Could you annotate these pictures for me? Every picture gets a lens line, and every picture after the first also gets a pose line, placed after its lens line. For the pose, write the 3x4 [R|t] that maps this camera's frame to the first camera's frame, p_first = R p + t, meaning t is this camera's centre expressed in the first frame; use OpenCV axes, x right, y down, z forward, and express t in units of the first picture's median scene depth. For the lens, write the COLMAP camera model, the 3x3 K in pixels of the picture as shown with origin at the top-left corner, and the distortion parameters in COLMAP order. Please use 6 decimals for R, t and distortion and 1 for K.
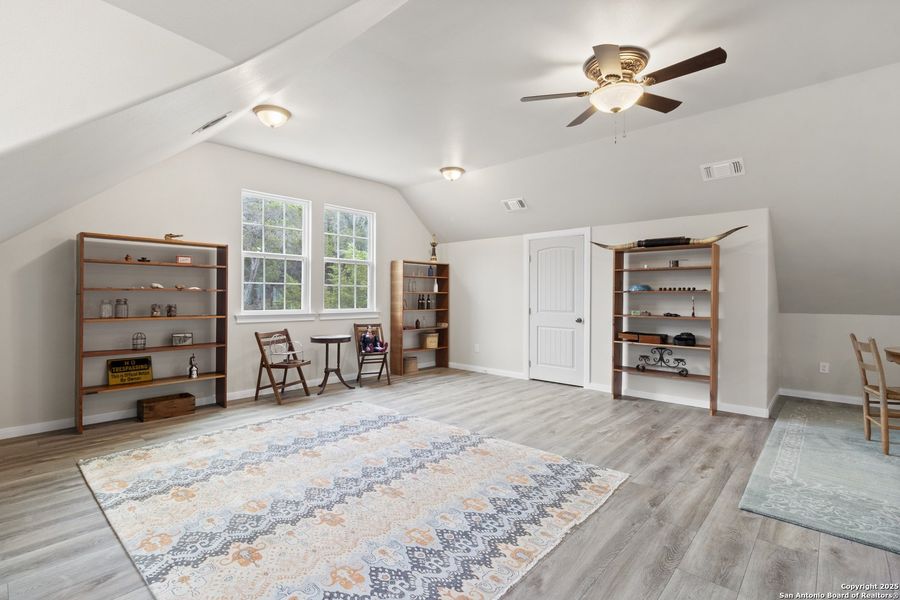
lens RADIAL K [[418.3, 0, 443.7], [0, 418.3, 294.9], [0, 0, 1]] dist [-0.000348, 0.000146]
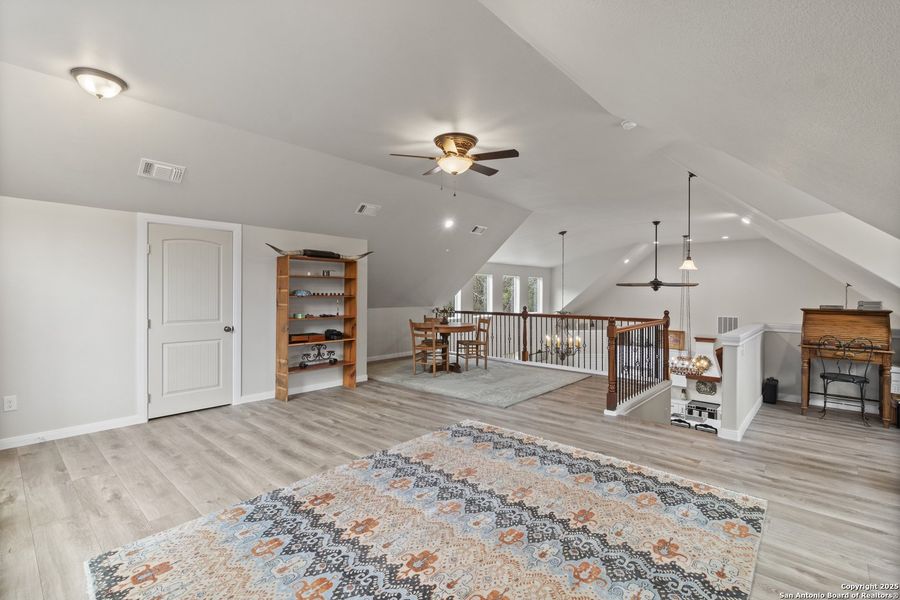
lens RADIAL K [[418.3, 0, 442.9], [0, 418.3, 299.8], [0, 0, 1]] dist [-0.000348, 0.000146]
pose [[-0.006733, -0.019268, 0.999792, -0.874801], [-0.003985, 0.999807, 0.019242, -0.029584], [-0.999969, -0.003855, -0.006809, 0.897002]]
